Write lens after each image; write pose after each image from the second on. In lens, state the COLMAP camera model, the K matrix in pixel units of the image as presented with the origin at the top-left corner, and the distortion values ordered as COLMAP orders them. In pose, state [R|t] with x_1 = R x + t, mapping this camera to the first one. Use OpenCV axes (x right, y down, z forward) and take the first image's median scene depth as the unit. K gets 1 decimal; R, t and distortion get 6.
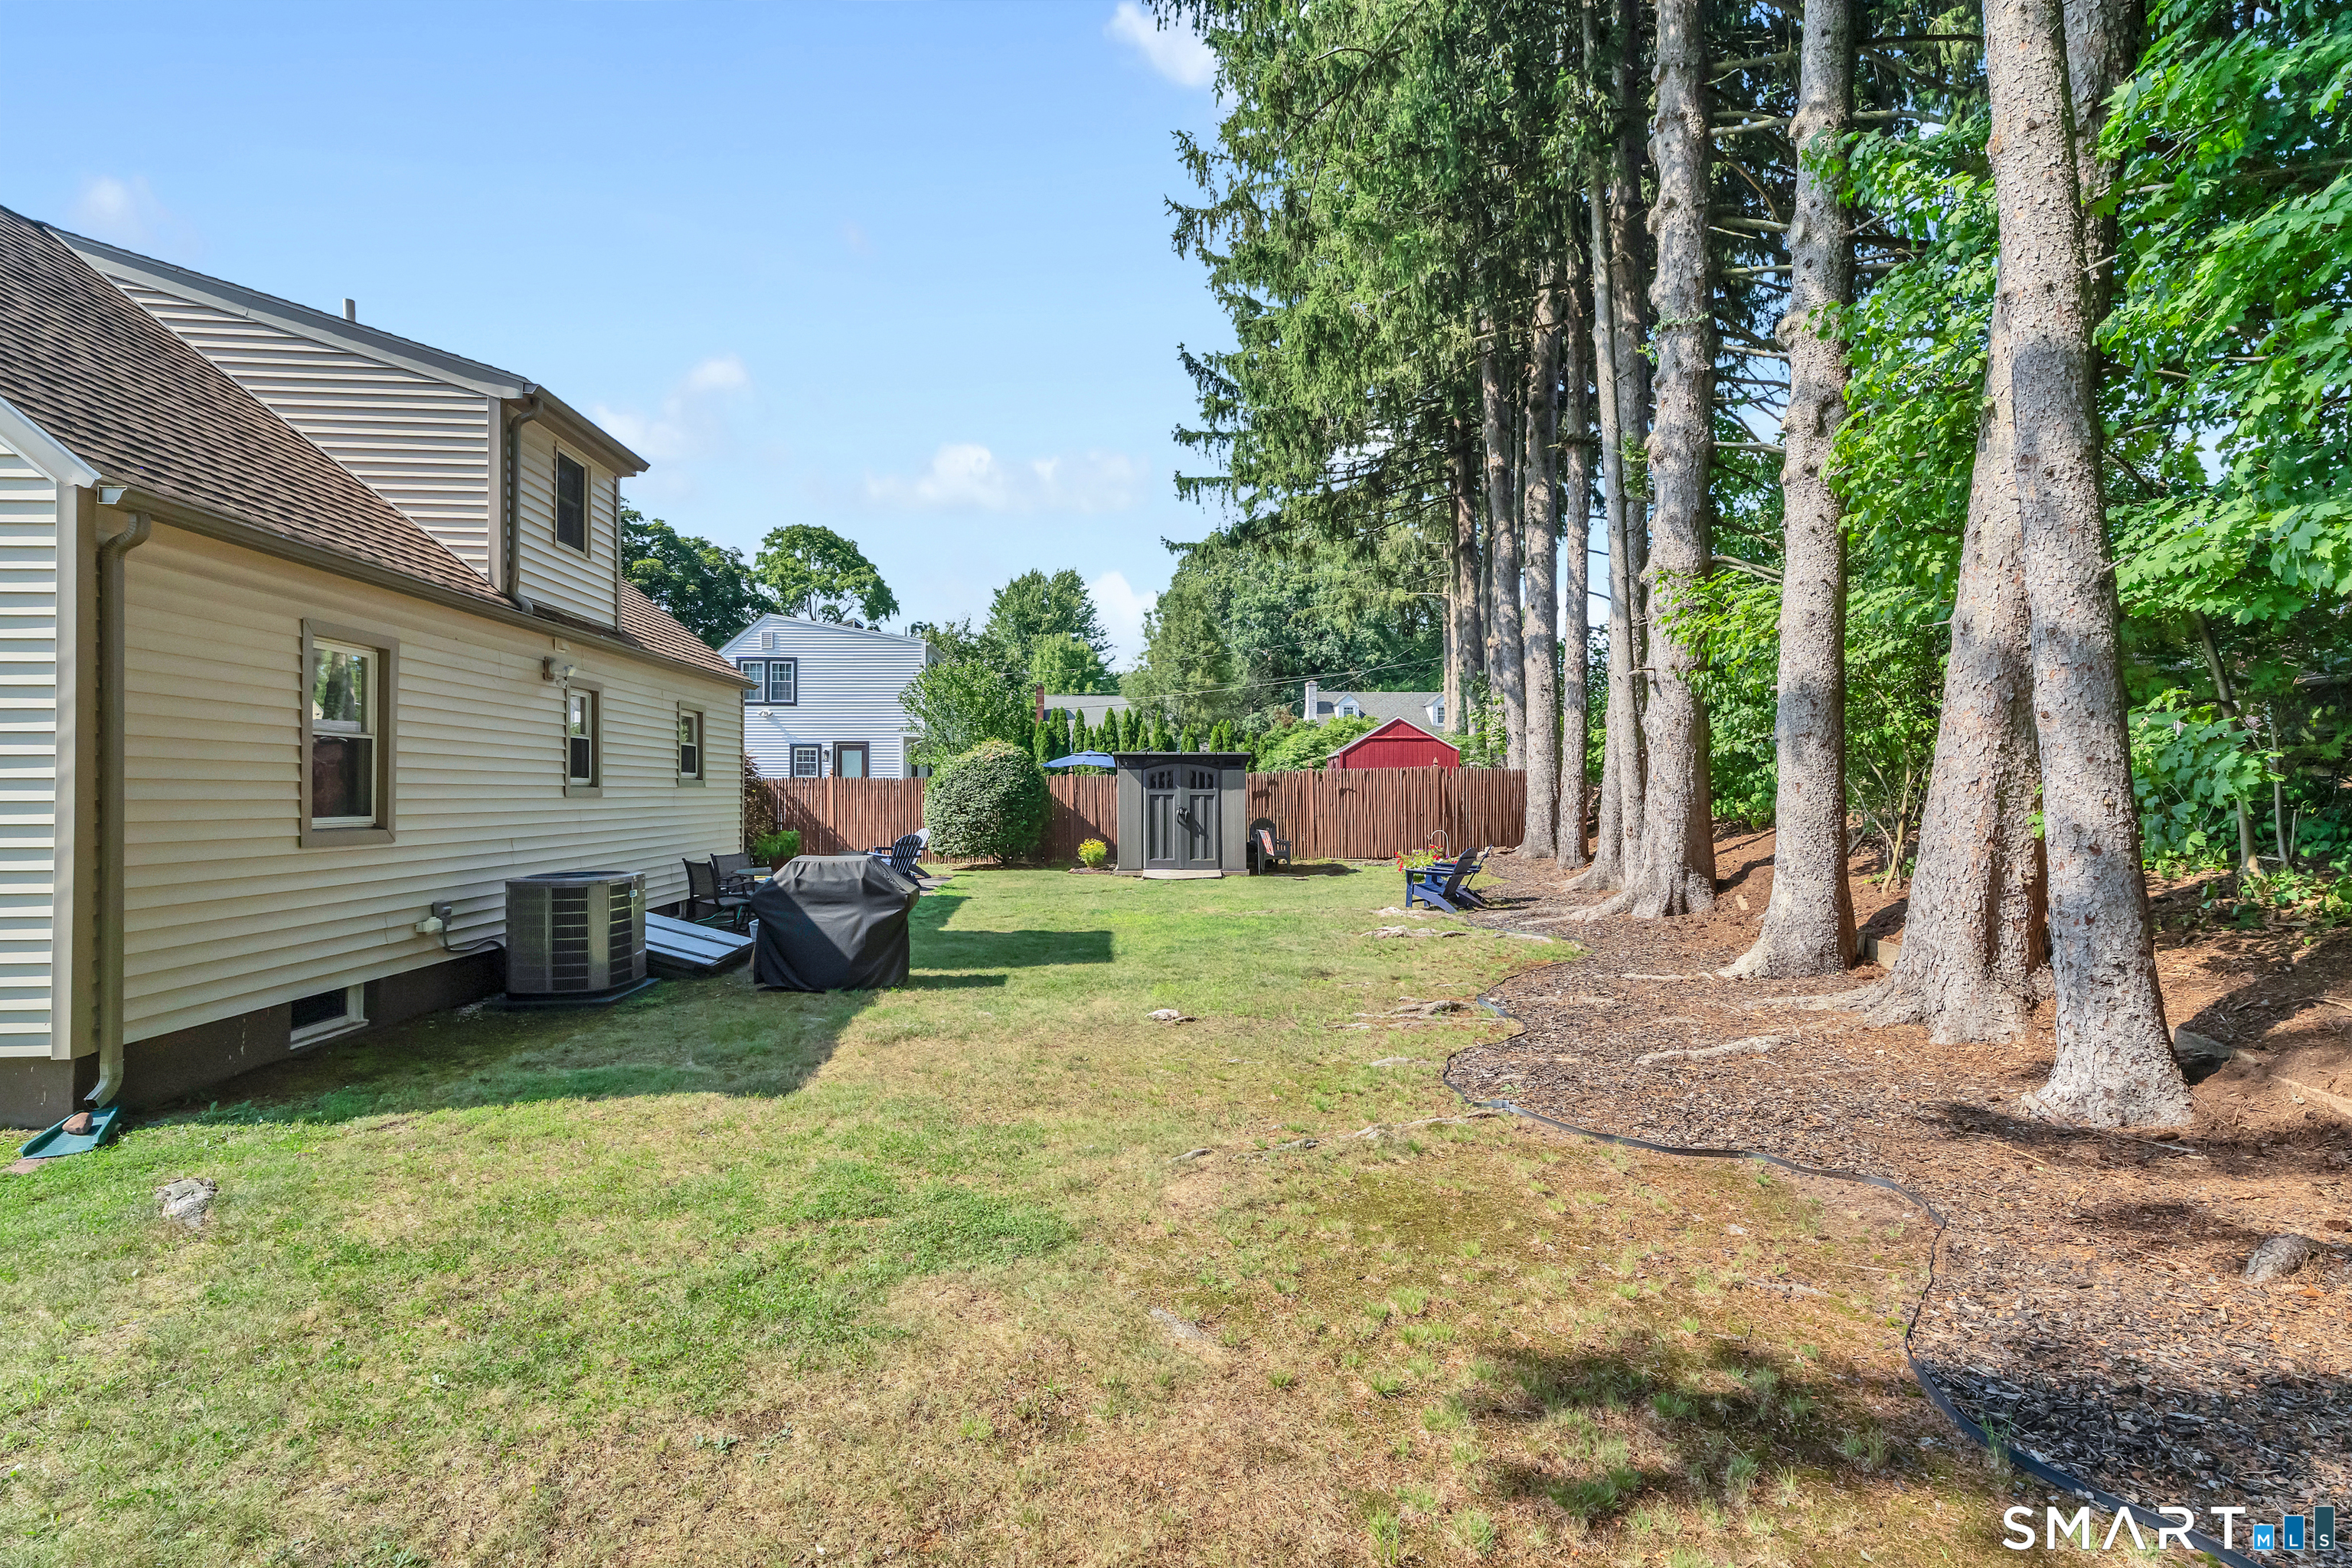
lens RADIAL K [[1045.0, 0, 1176.0], [0, 1045.0, 784.0], [0, 0, 1]] dist [0.001106, 0.000431]
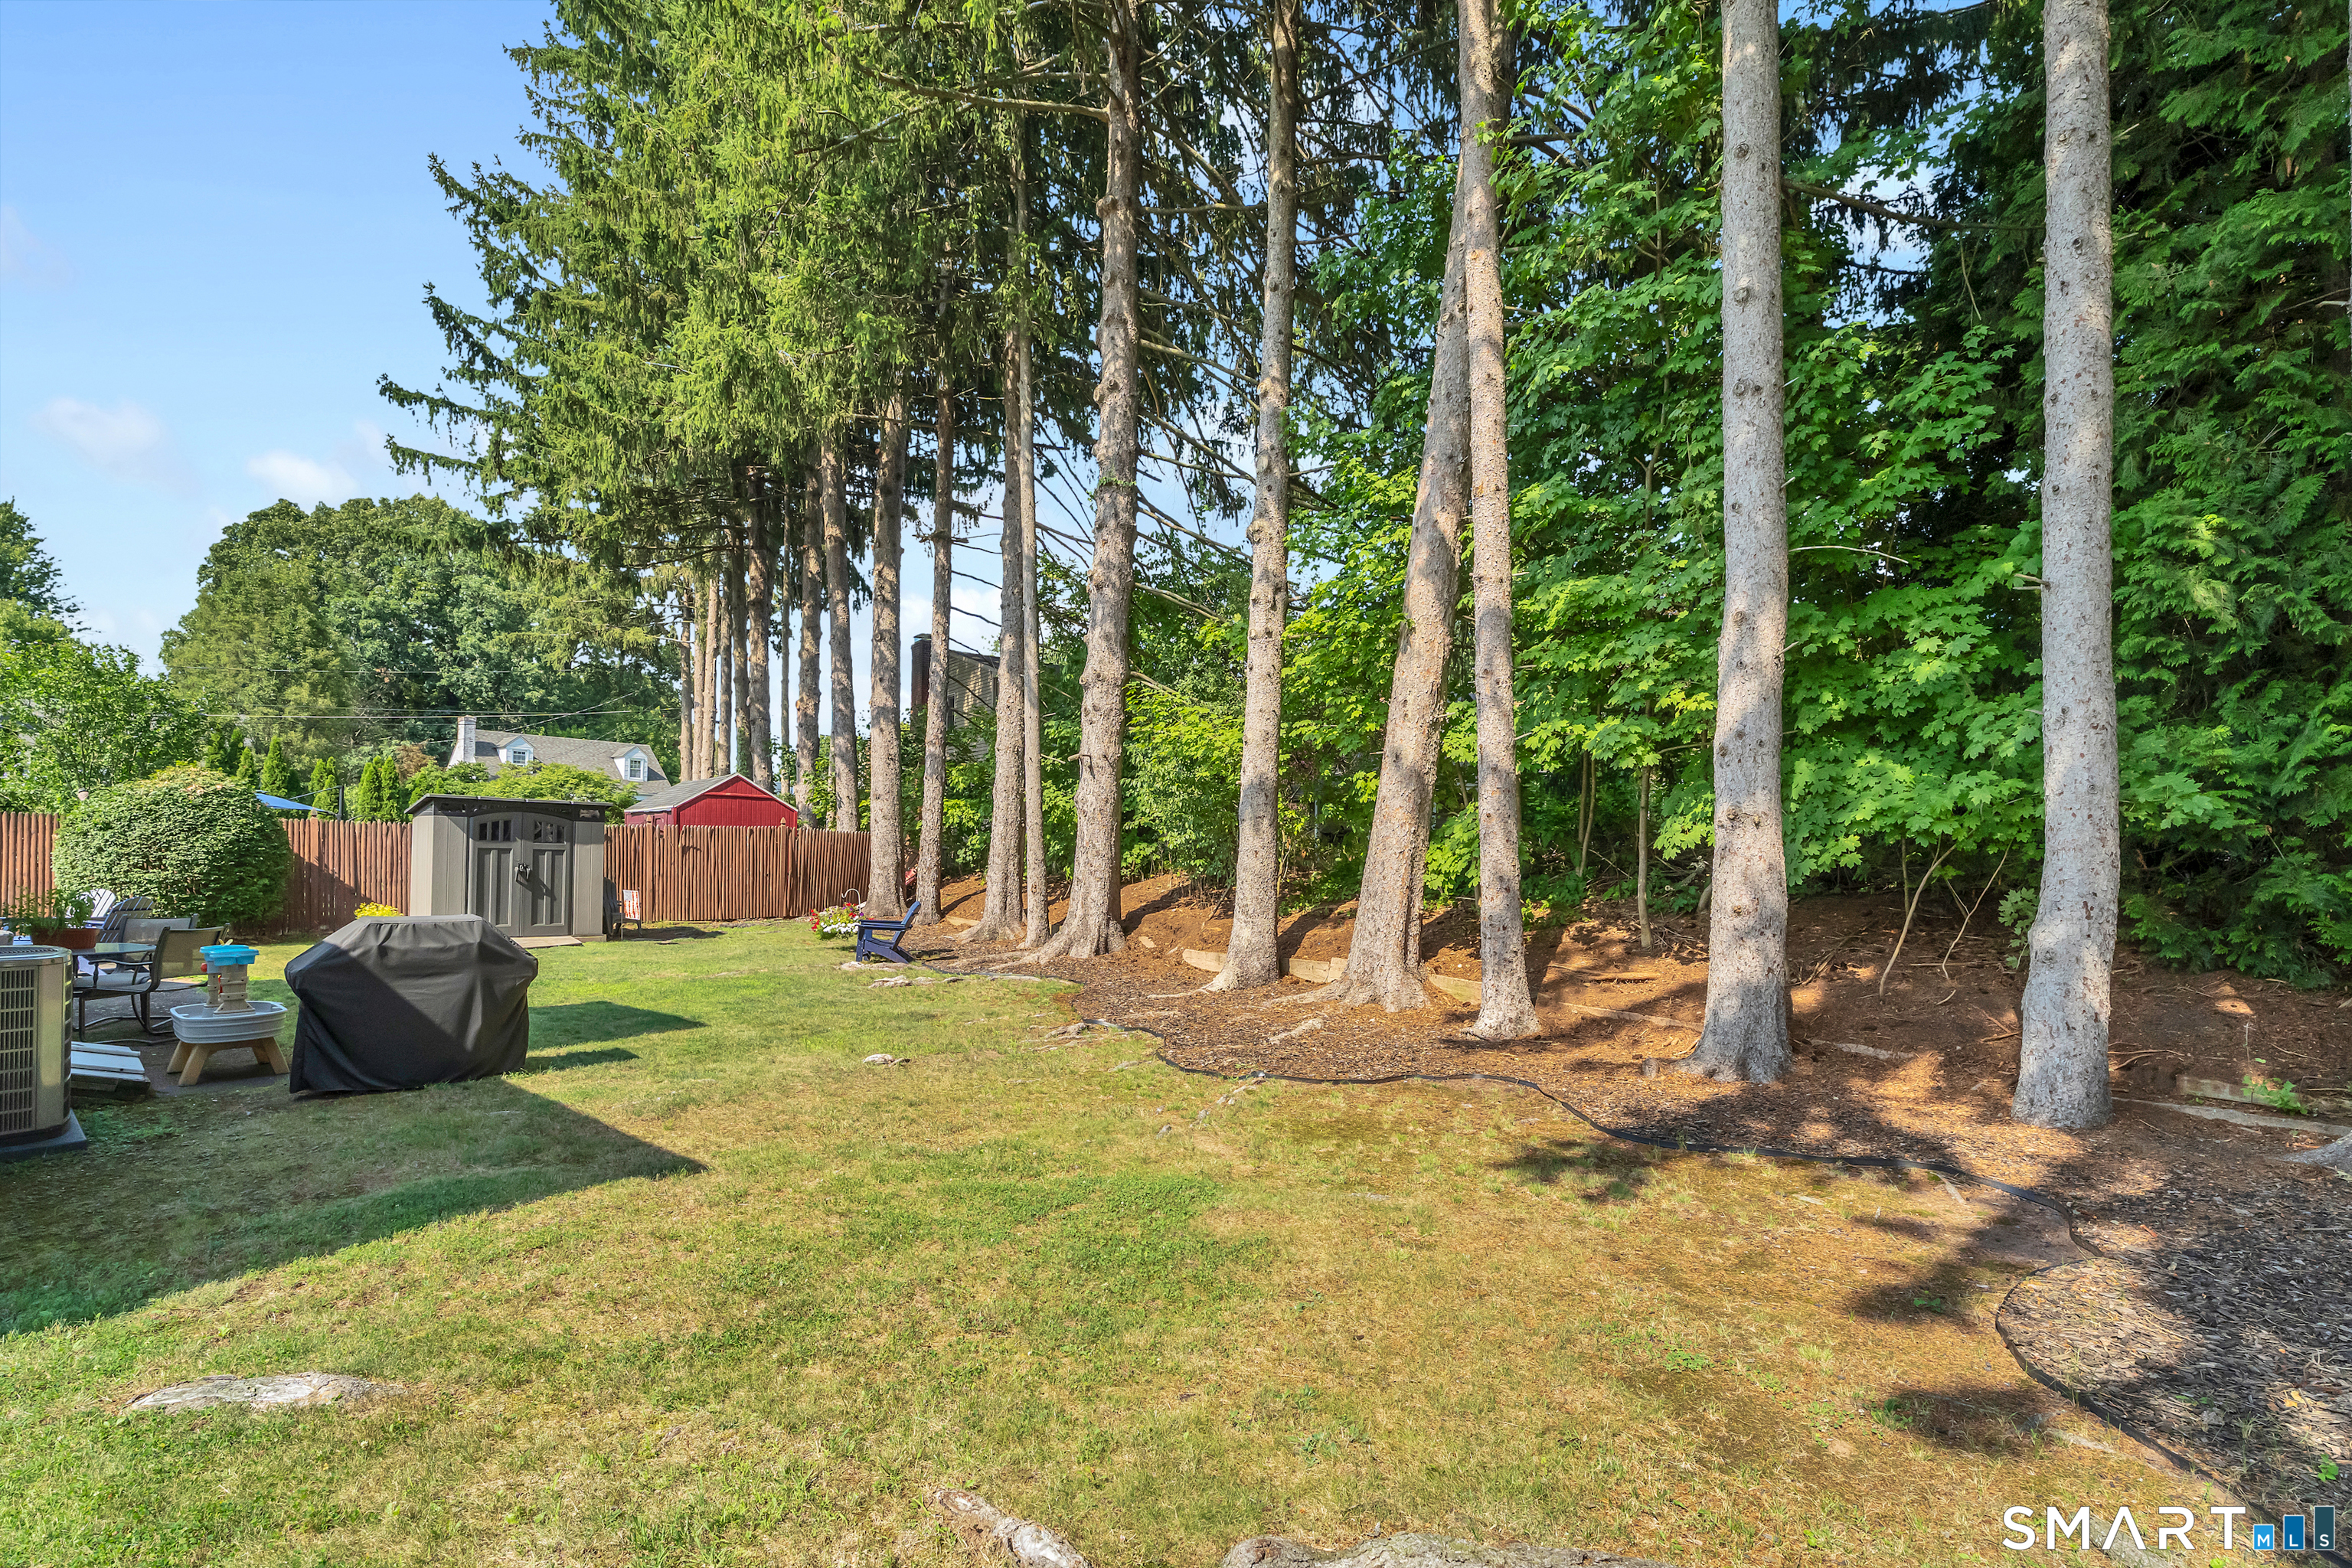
lens RADIAL K [[1069.2, 0, 1176.8], [0, 1069.2, 859.8], [0, 0, 1]] dist [0.000144, 0.000305]
pose [[0.709264, 0.017081, 0.704736, -0.370195], [-0.023876, 0.999715, -0.000201, 0.010794], [-0.704538, -0.016683, 0.709470, 0.029658]]
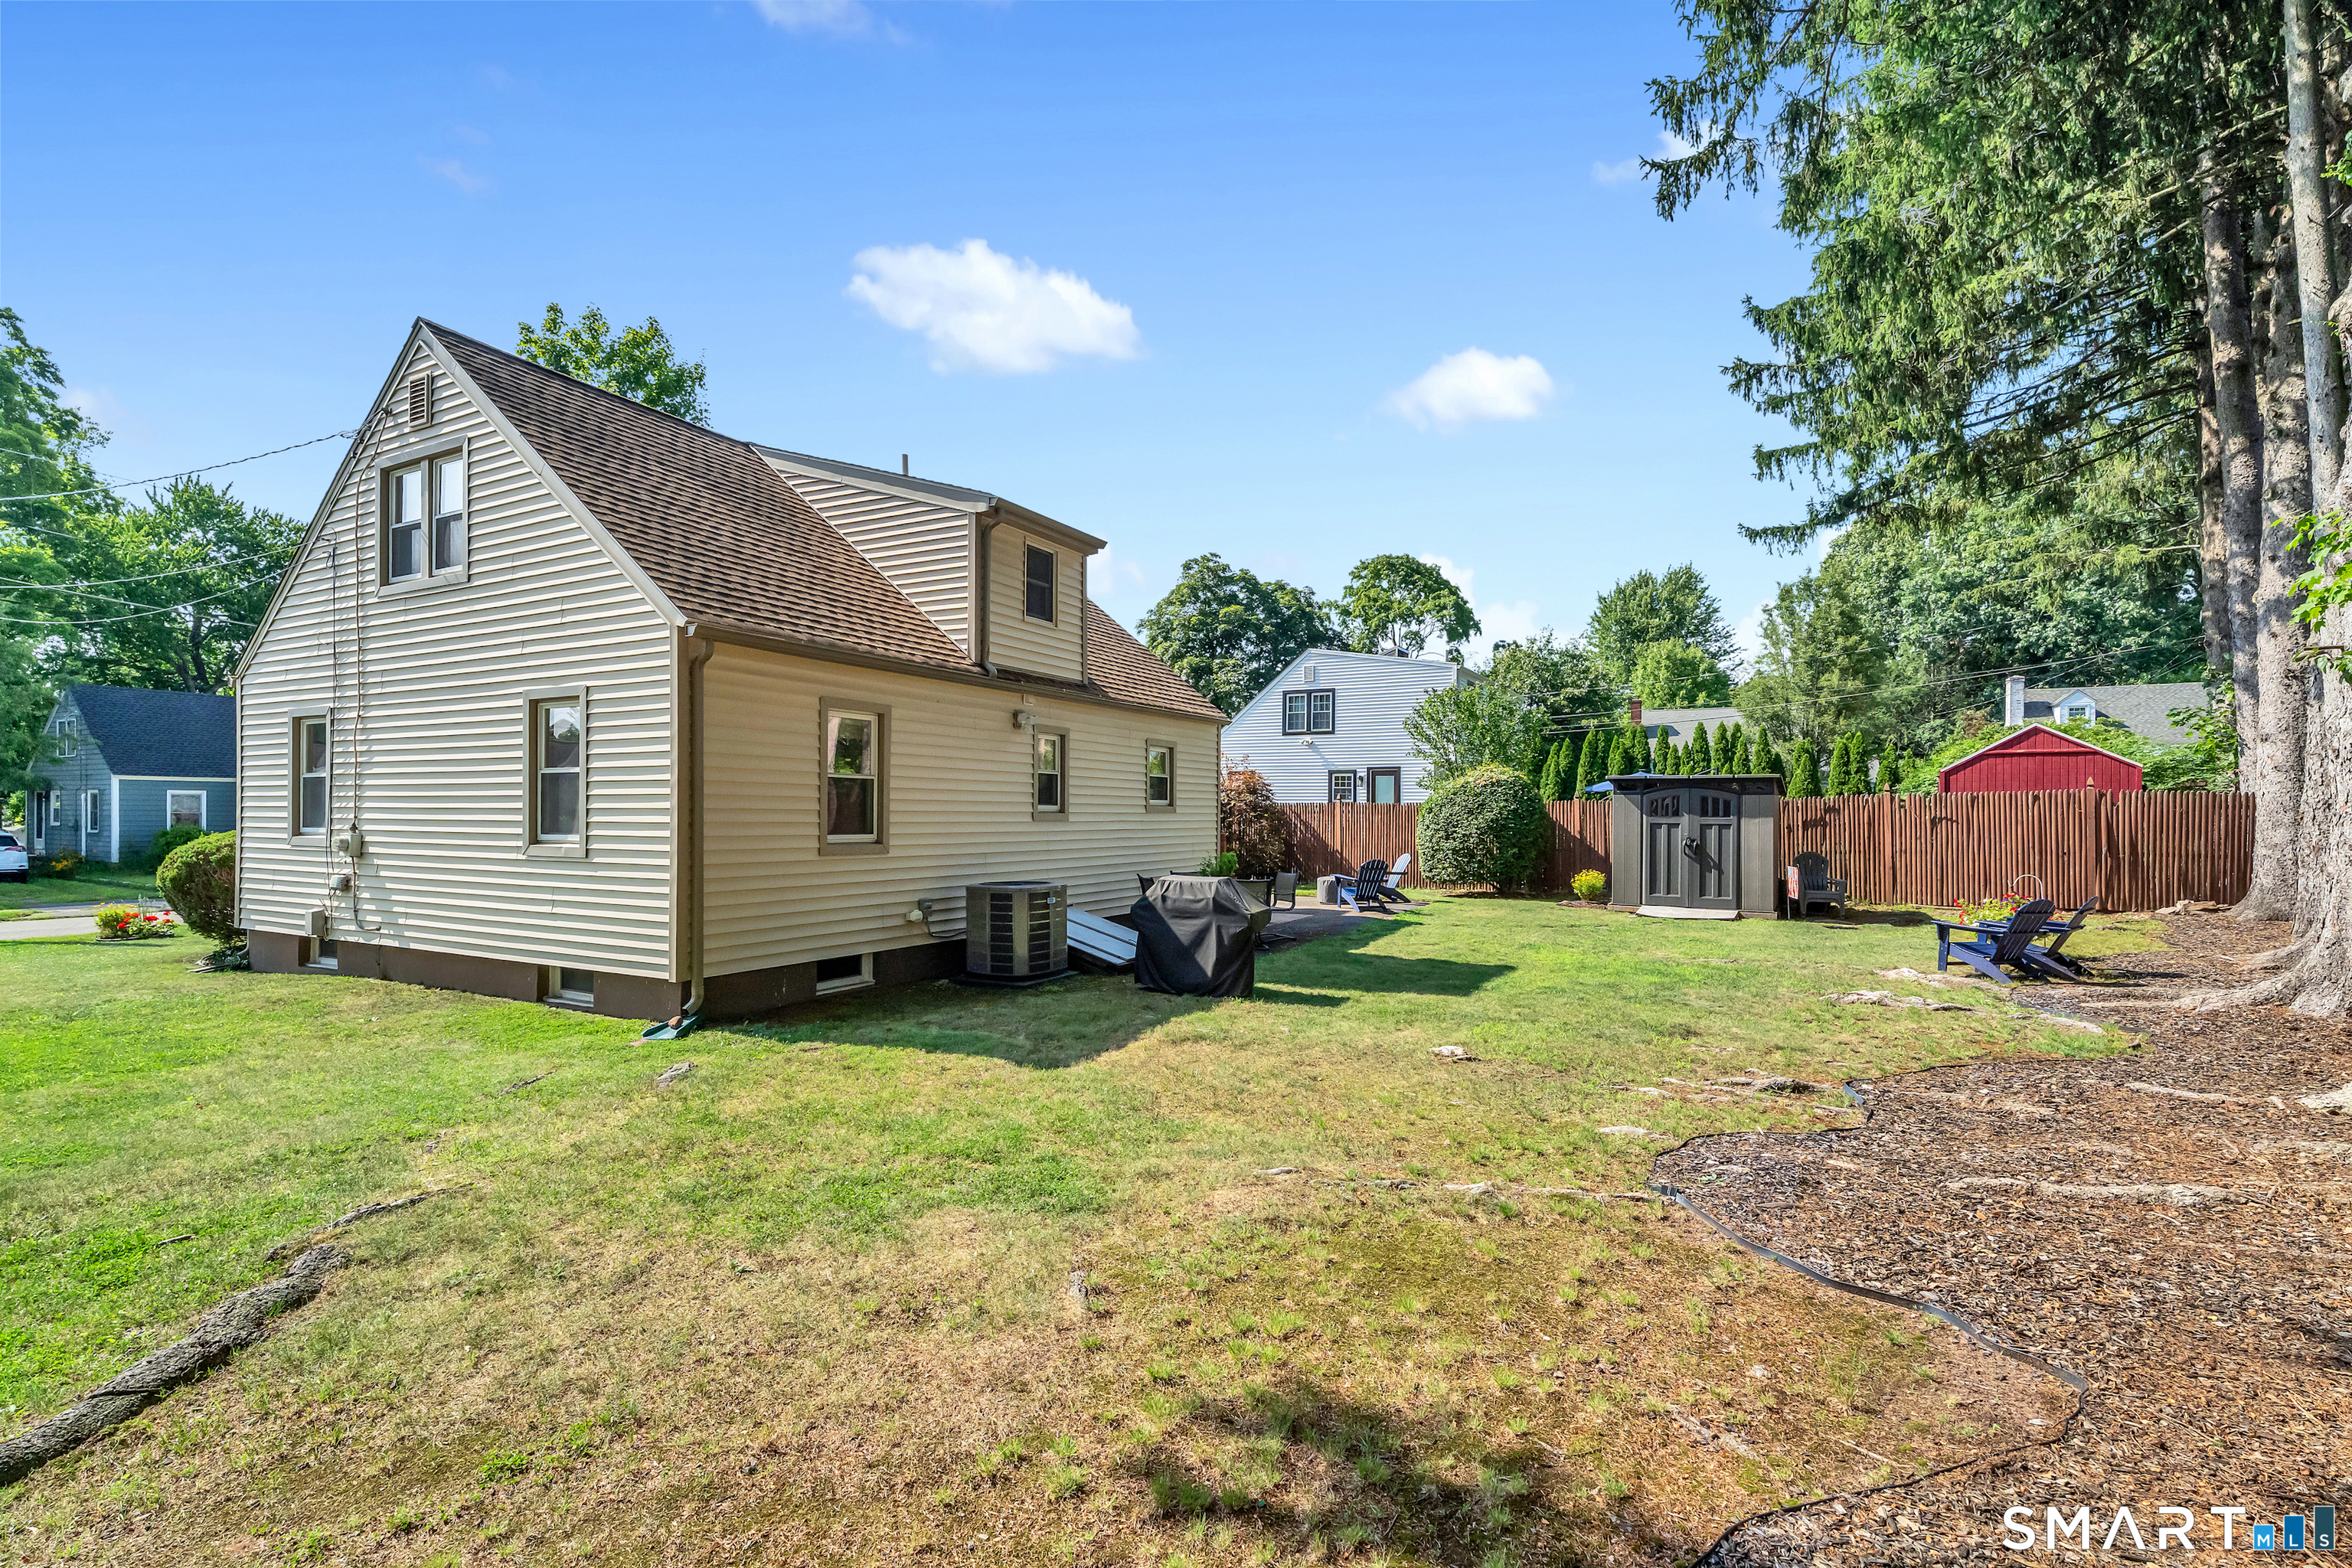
lens RADIAL K [[1066.8, 0, 1177.3], [0, 1066.8, 818.6], [0, 0, 1]] dist [-0.007362, 0.008327]
pose [[0.840366, 0.010023, -0.541926, 0.210385], [-0.003687, 0.999912, 0.012777, -0.005992], [0.542006, -0.008739, 0.840329, 0.018002]]
